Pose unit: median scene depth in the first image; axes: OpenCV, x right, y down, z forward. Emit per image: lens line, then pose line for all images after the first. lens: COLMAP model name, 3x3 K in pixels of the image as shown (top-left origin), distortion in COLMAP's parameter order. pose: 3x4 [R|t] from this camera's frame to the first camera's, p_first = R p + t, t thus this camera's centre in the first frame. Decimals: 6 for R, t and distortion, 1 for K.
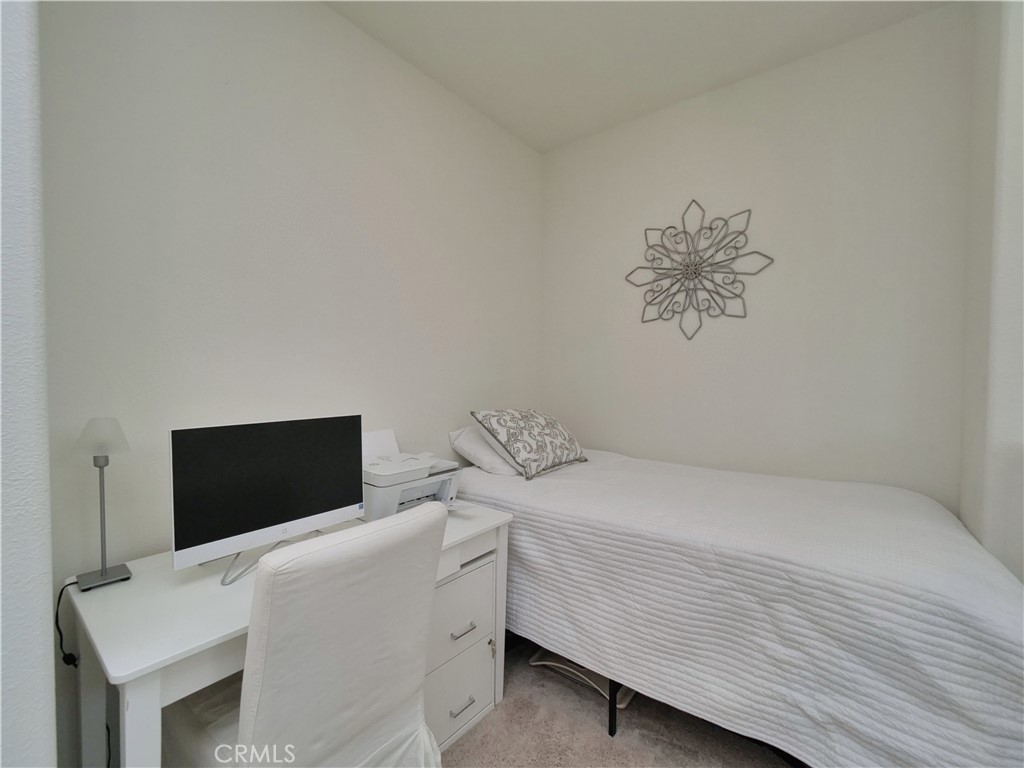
lens RADIAL K [[438.1, 0, 497.6], [0, 438.1, 382.8], [0, 0, 1]] dist [-0.007785, -0.000548]
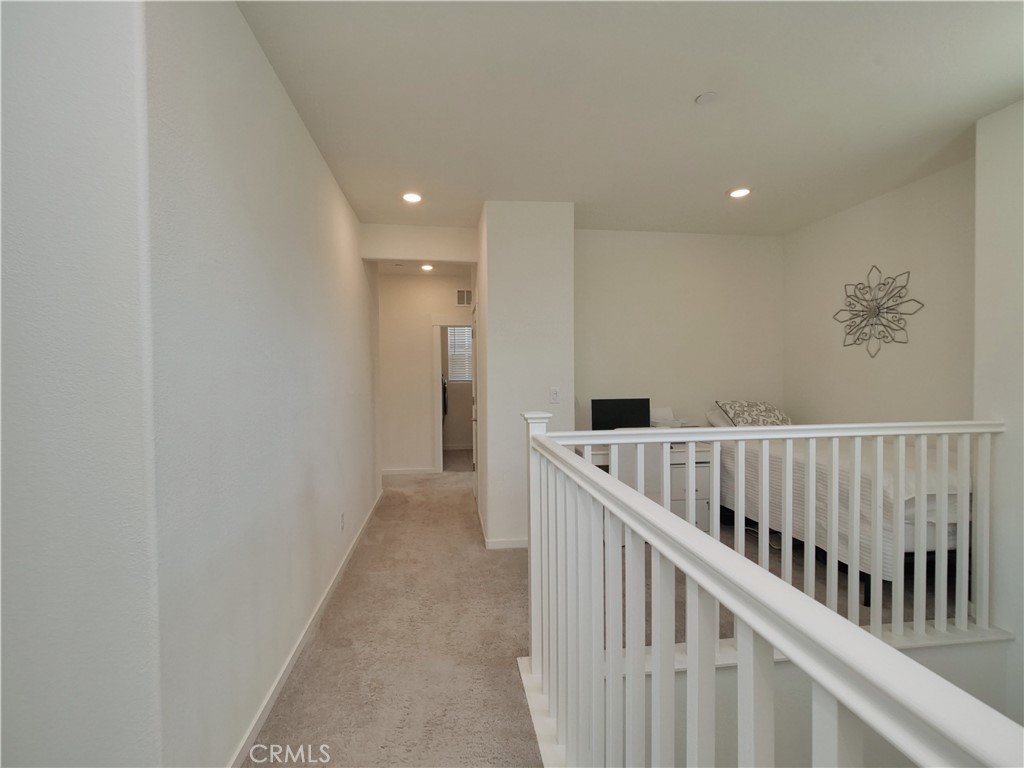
lens RADIAL K [[438.1, 0, 497.6], [0, 438.1, 382.8], [0, 0, 1]] dist [-0.007785, -0.000548]
pose [[0.720743, -0.001788, -0.693200, 0.564219], [0.000572, 0.999998, -0.001985, -0.010611], [0.693202, 0.001034, 0.720743, -1.005981]]
